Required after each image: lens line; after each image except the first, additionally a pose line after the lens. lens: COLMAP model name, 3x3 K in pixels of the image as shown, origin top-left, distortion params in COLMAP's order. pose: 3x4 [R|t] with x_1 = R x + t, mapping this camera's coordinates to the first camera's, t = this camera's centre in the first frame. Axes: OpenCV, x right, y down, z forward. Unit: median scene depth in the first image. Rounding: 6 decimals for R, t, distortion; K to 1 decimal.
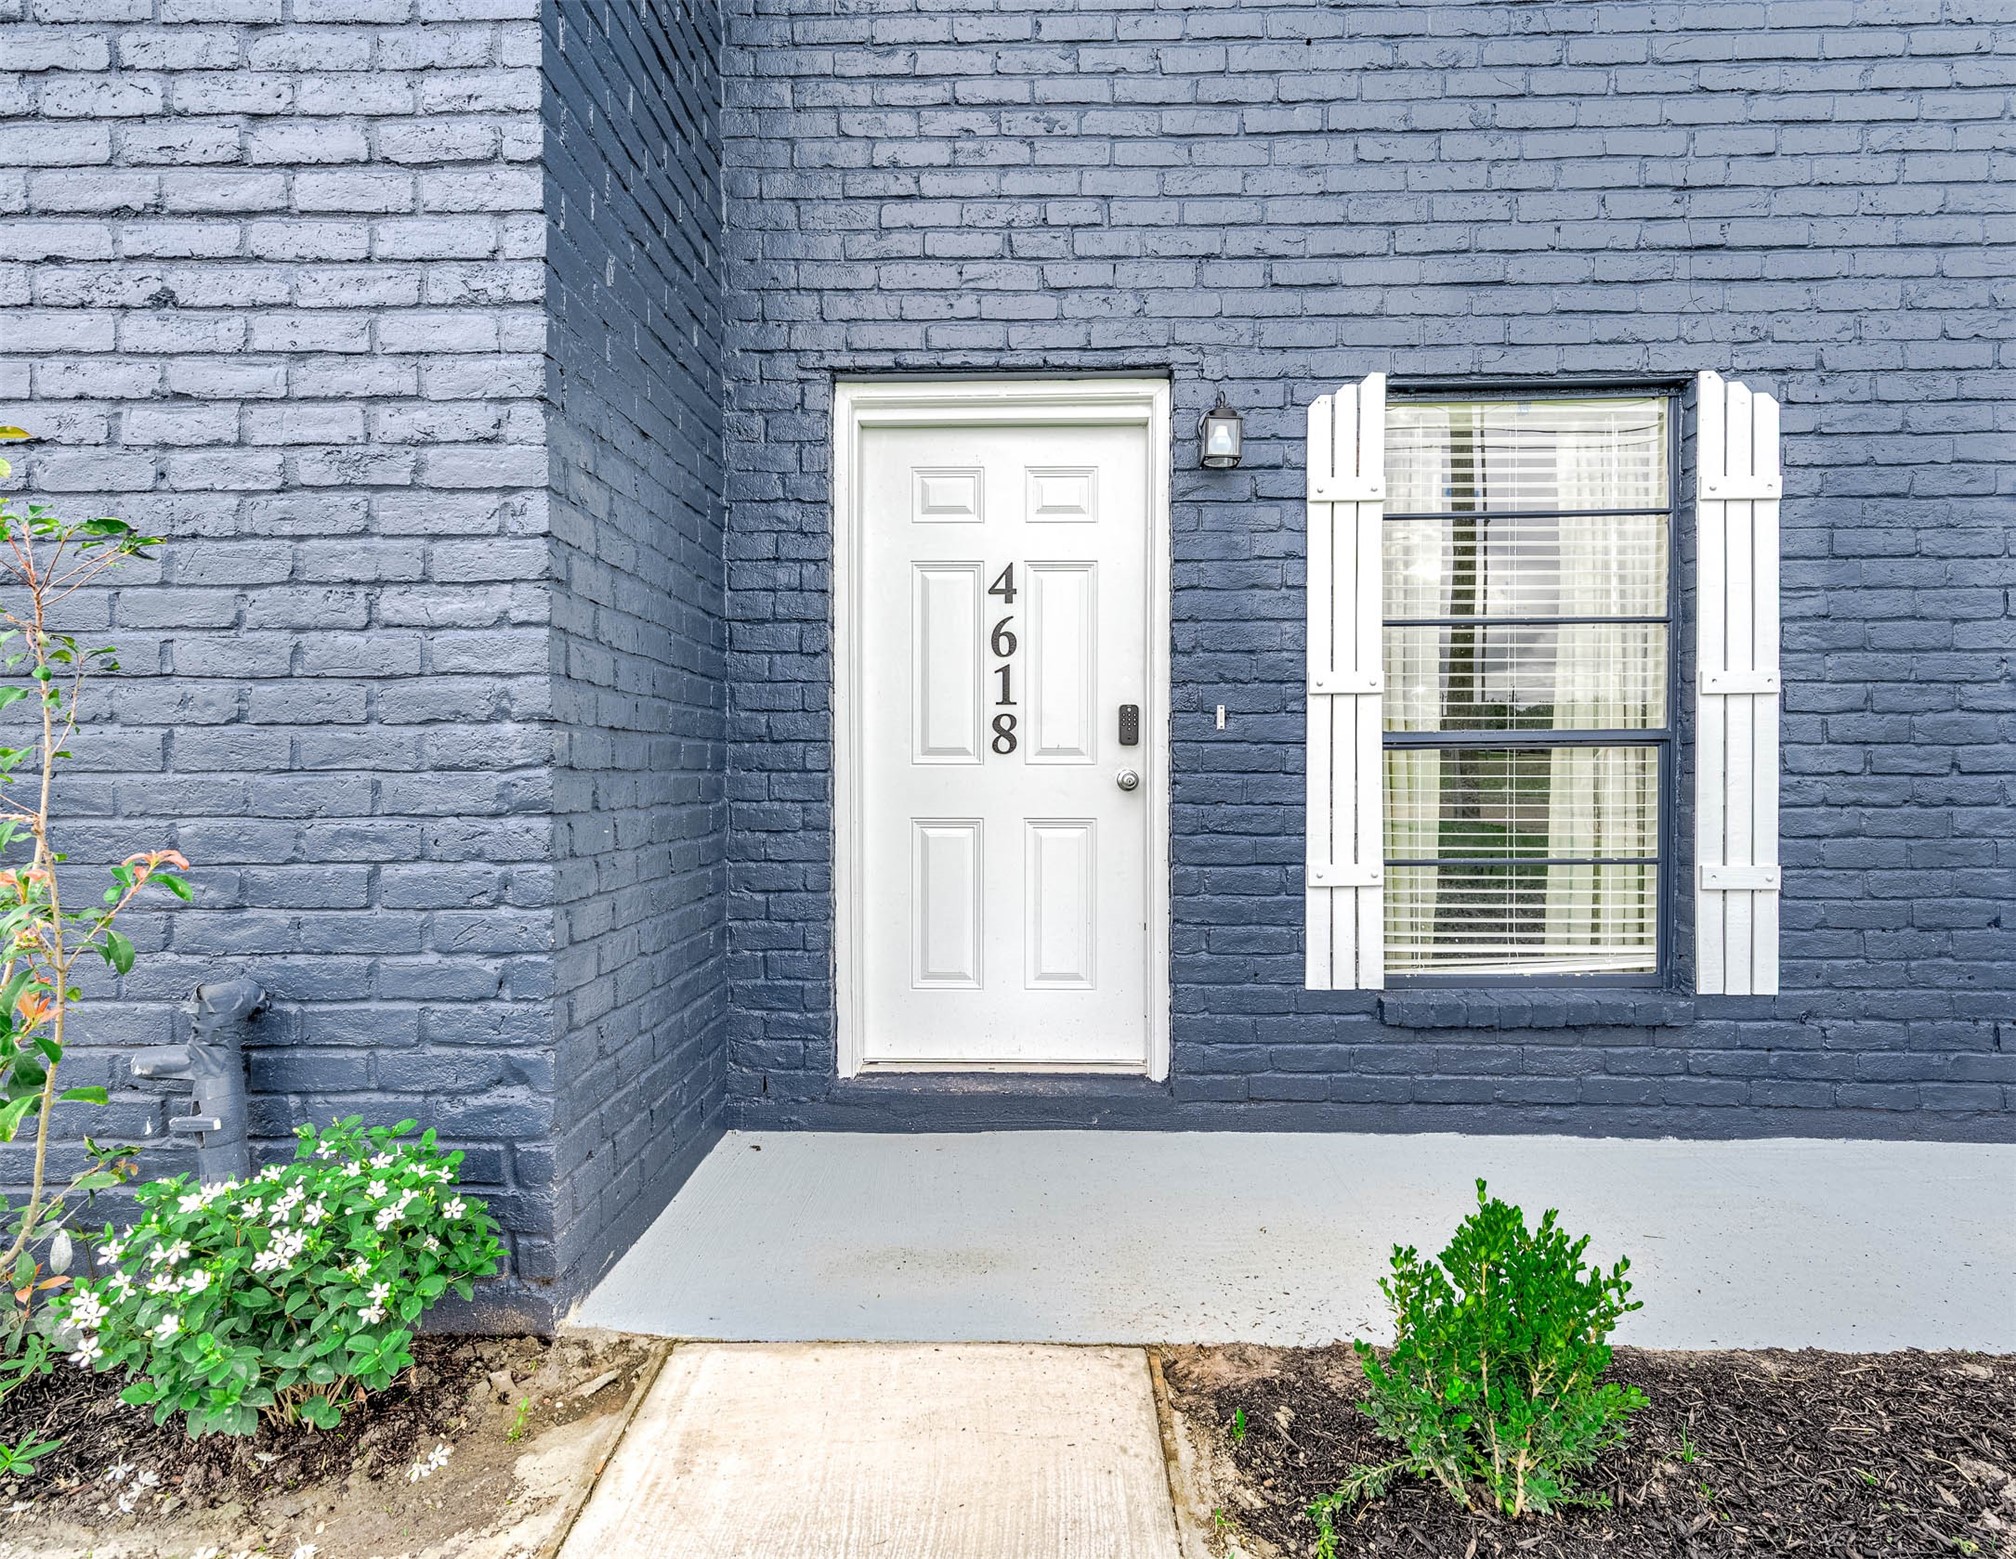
lens RADIAL K [[1086.0, 0, 1007.2], [0, 1086.0, 773.2], [0, 0, 1]] dist [0.006147, 0.001893]
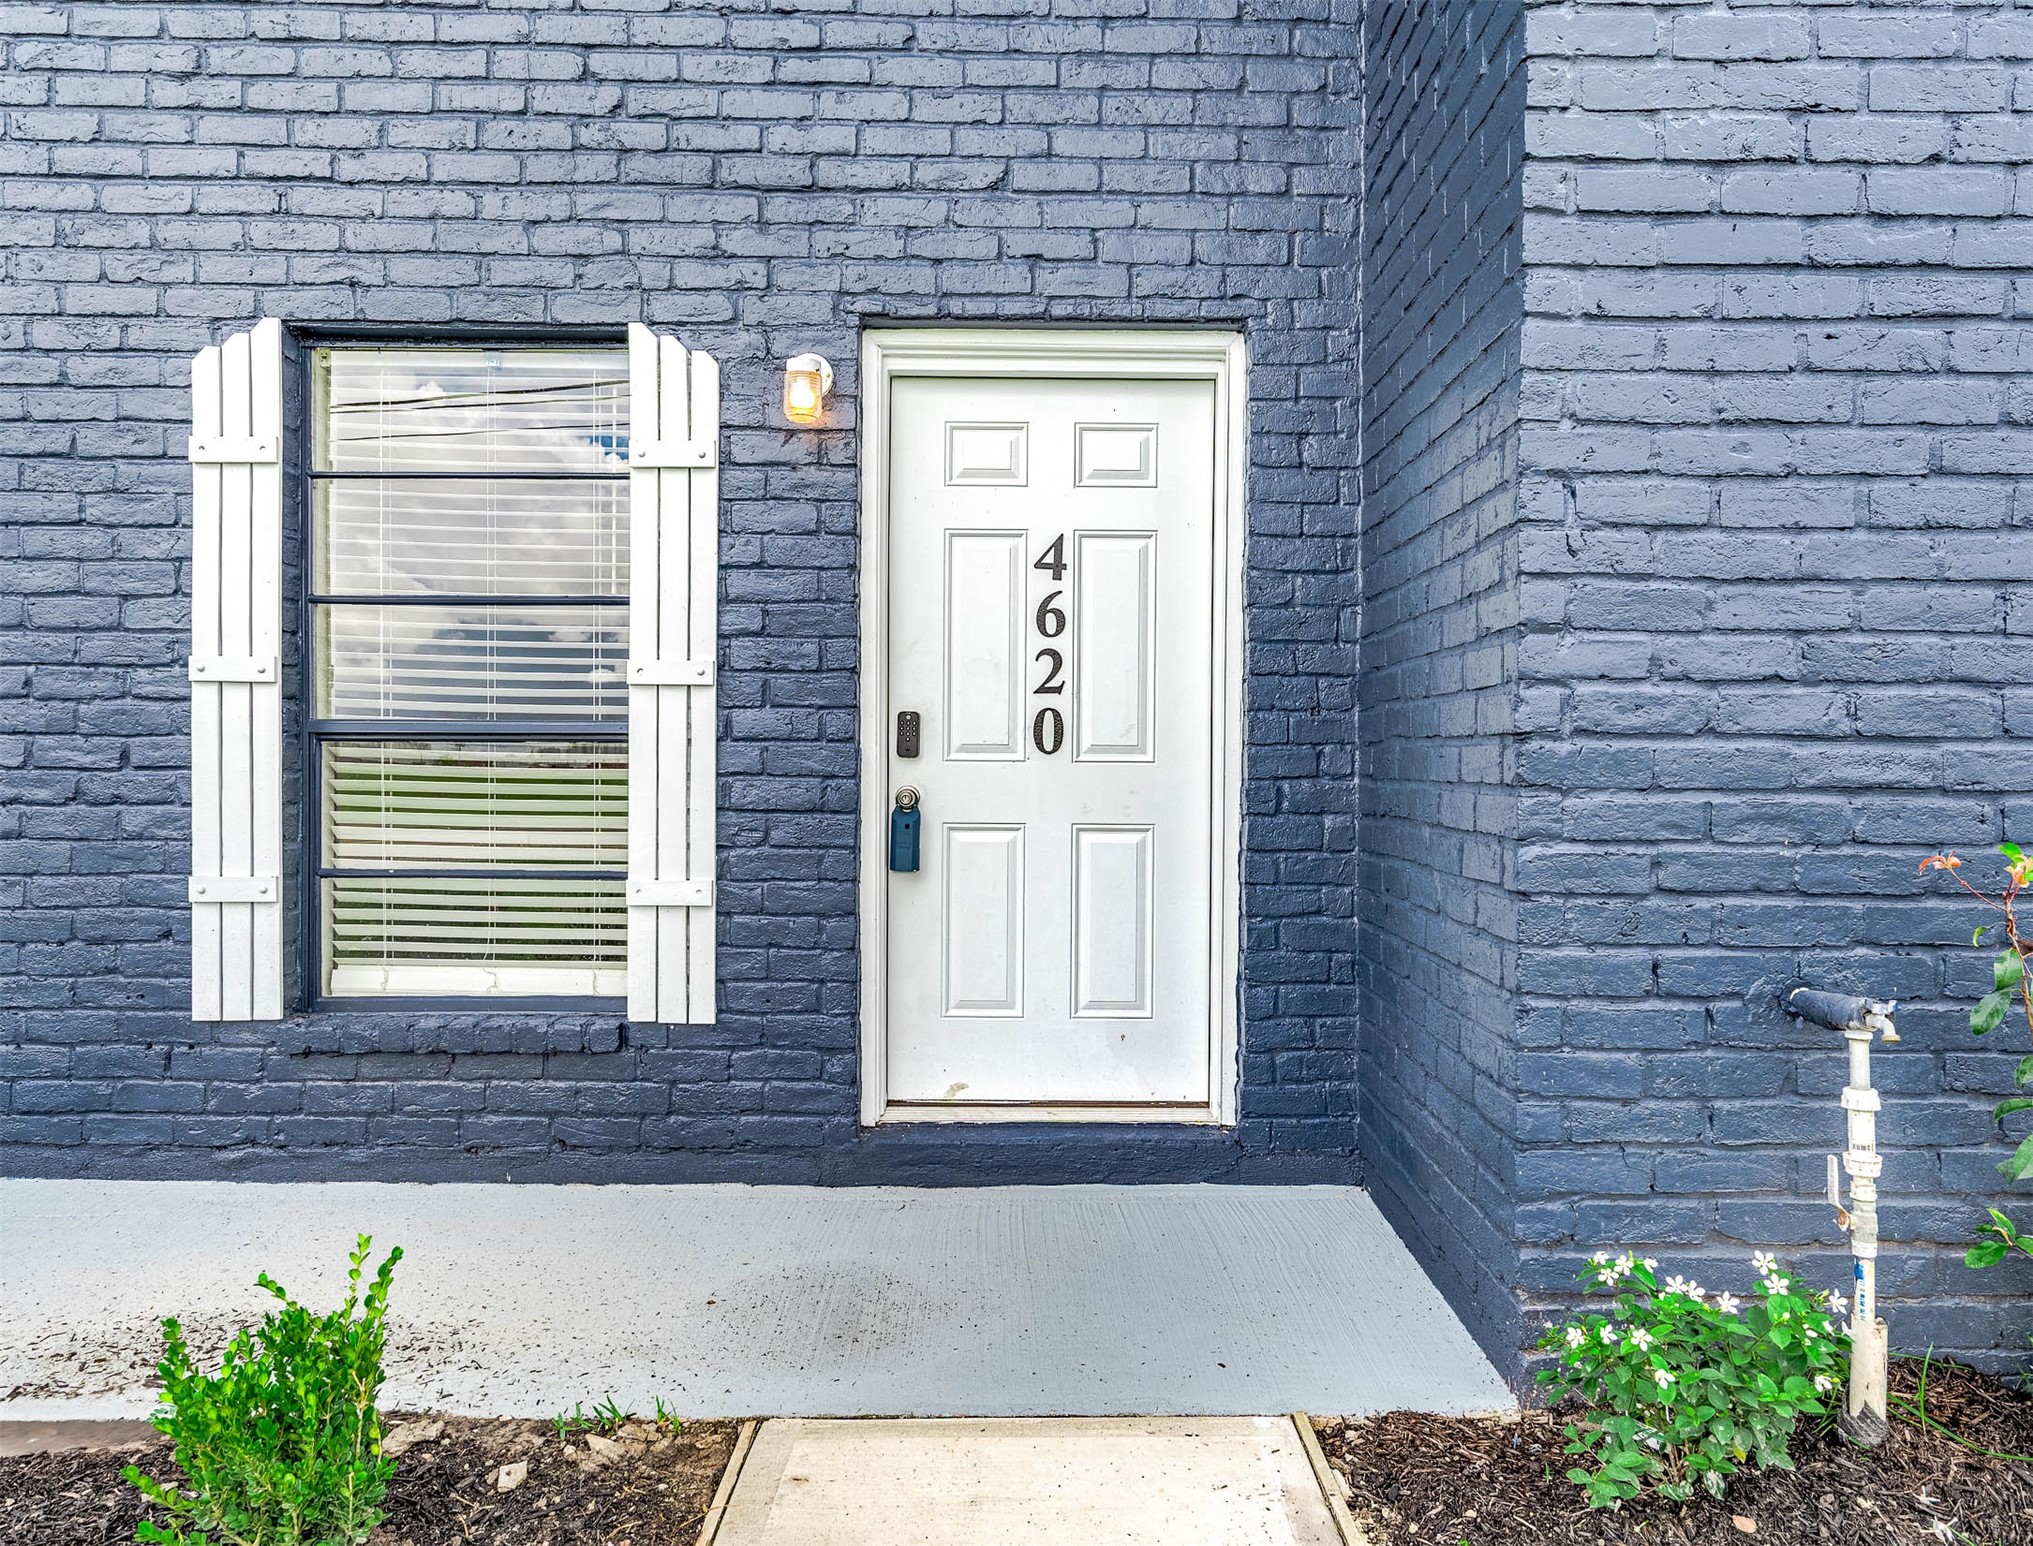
lens RADIAL K [[1238.5, 0, 1022.7], [0, 1238.5, 780.0], [0, 0, 1]] dist [0.004784, 0.001205]
pose [[0.999298, 0.005982, 0.036989, 1.565701], [-0.006010, 0.999982, 0.000645, 0.004935], [-0.036985, -0.000867, 0.999315, -0.043432]]
